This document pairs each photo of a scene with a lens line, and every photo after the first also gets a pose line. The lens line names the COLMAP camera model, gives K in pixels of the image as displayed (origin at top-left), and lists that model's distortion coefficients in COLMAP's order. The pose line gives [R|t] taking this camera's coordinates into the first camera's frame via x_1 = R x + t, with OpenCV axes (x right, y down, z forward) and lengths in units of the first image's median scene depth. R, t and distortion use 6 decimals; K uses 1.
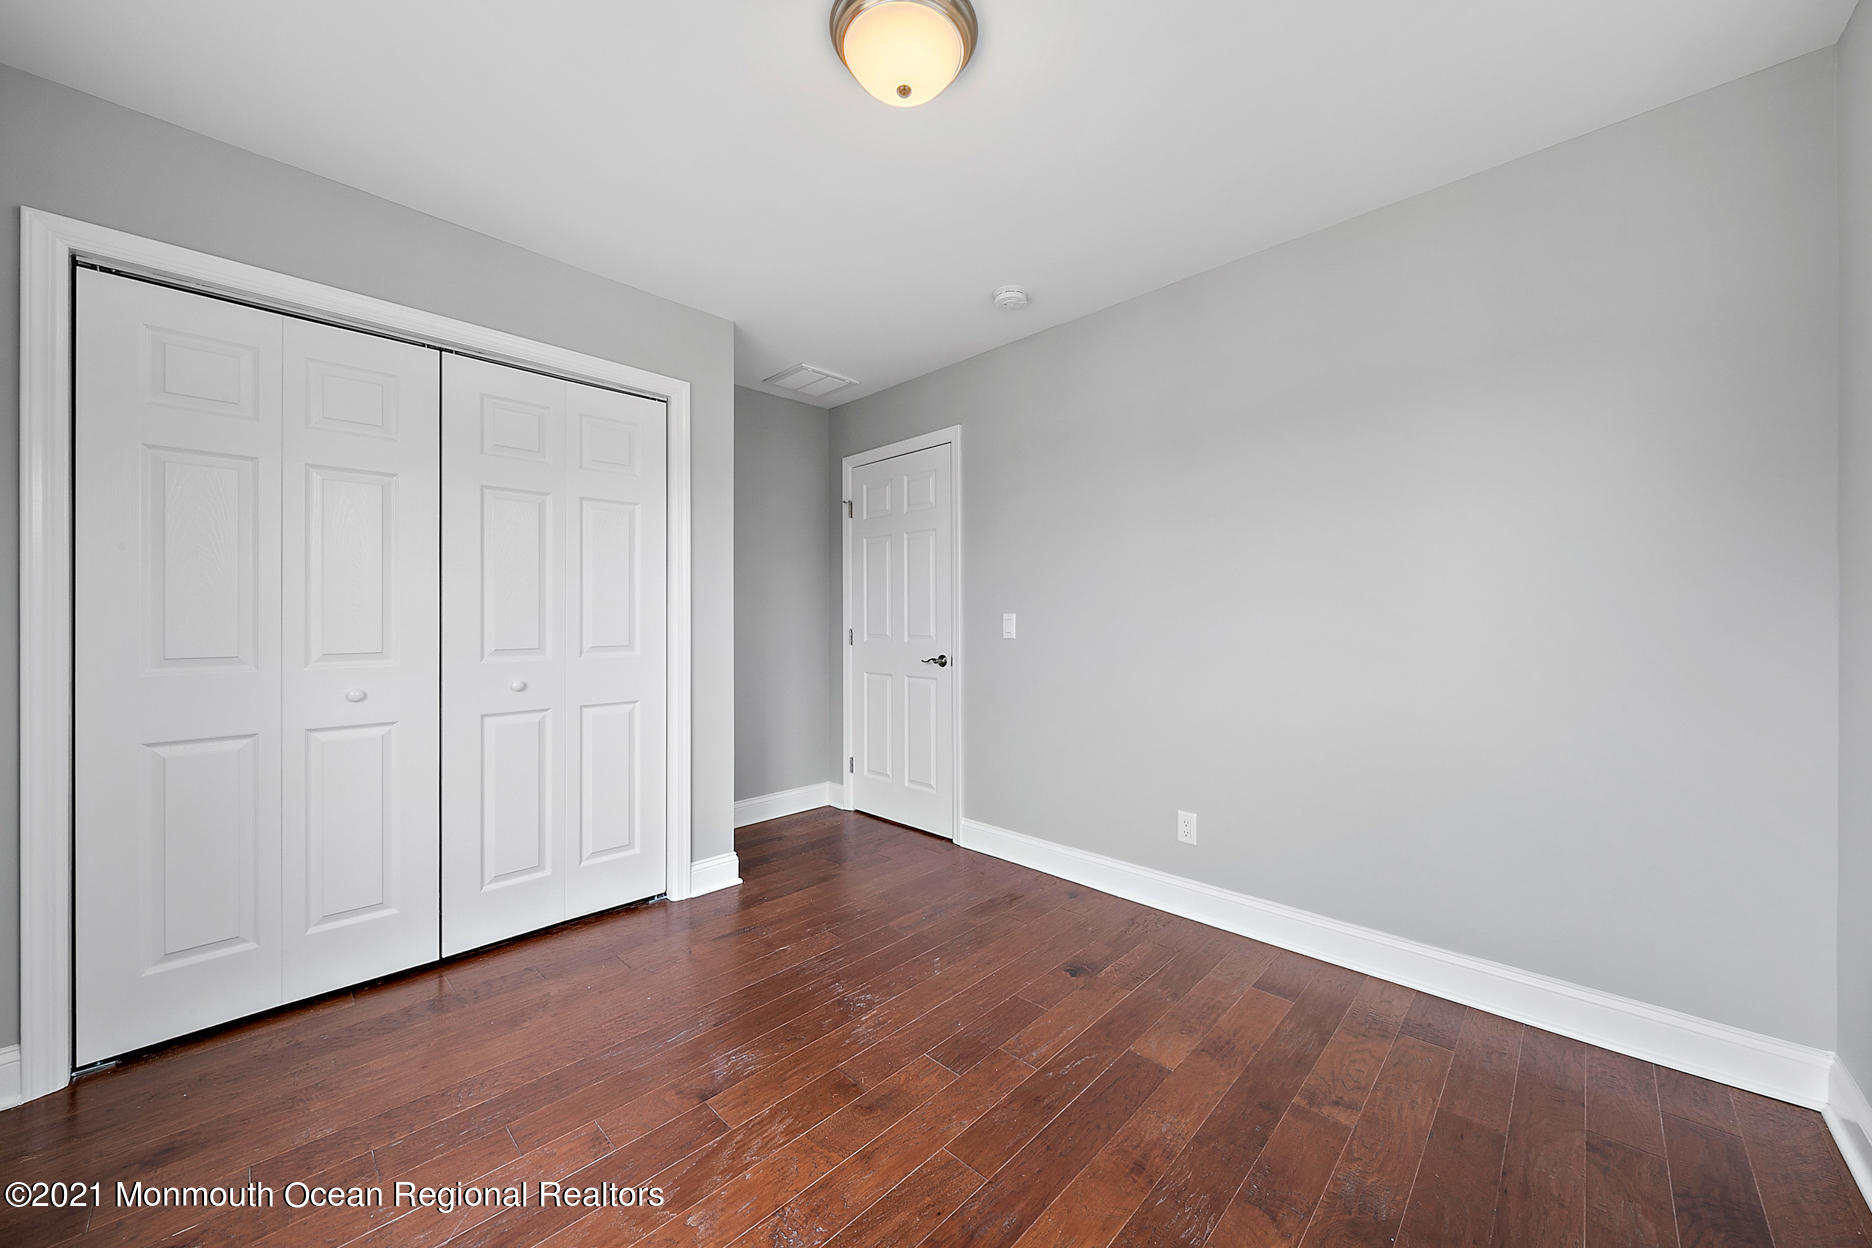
lens RADIAL K [[676.6, 0, 938.1], [0, 676.6, 615.8], [0, 0, 1]] dist [0.000691, -0.003589]
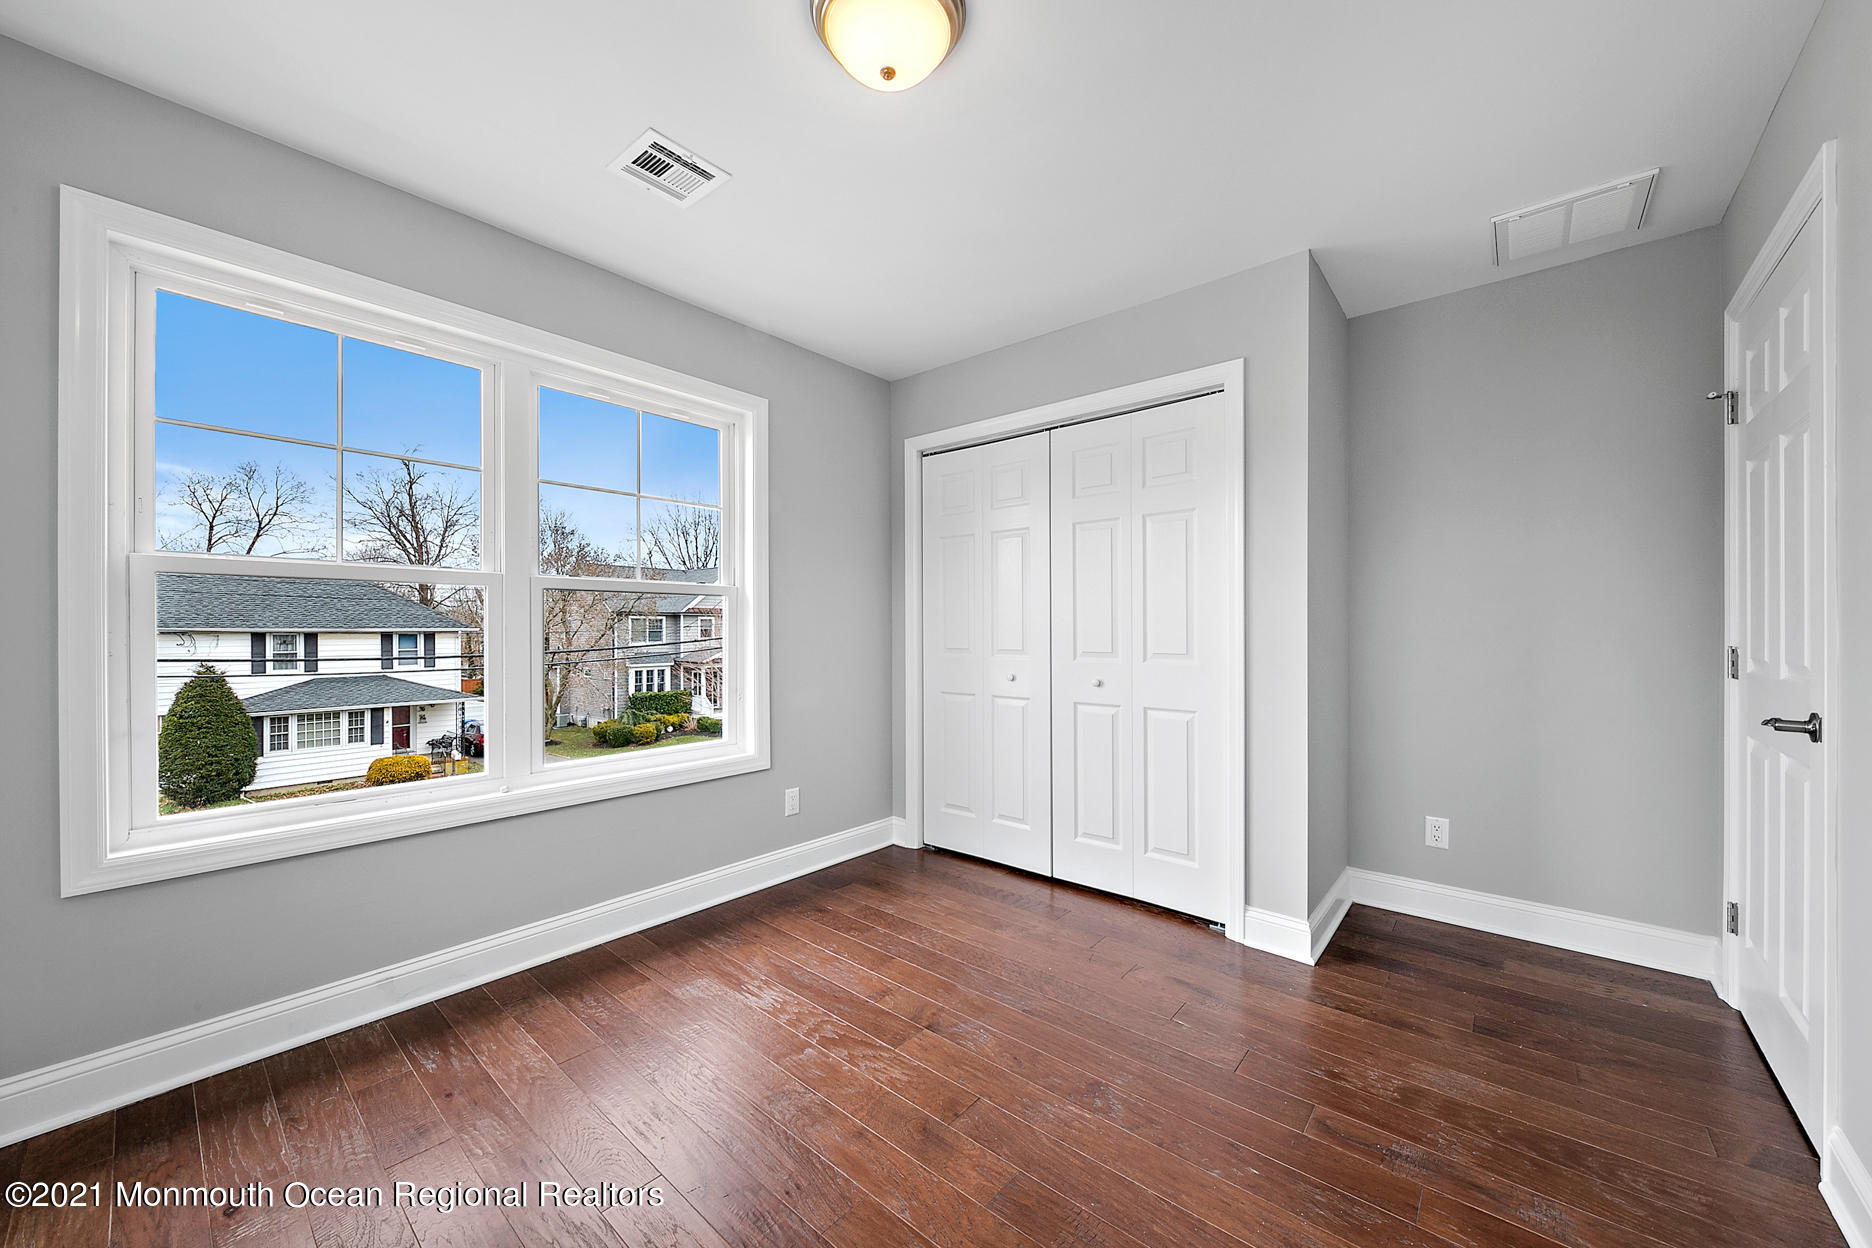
lens RADIAL K [[687.7, 0, 927.8], [0, 687.7, 629.0], [0, 0, 1]] dist [0.001448, -0.003778]
pose [[0.046786, 0.003244, -0.998900, 0.646206], [0.004837, 0.999982, 0.003474, 0.003047], [0.998893, -0.004994, 0.046769, 0.703260]]
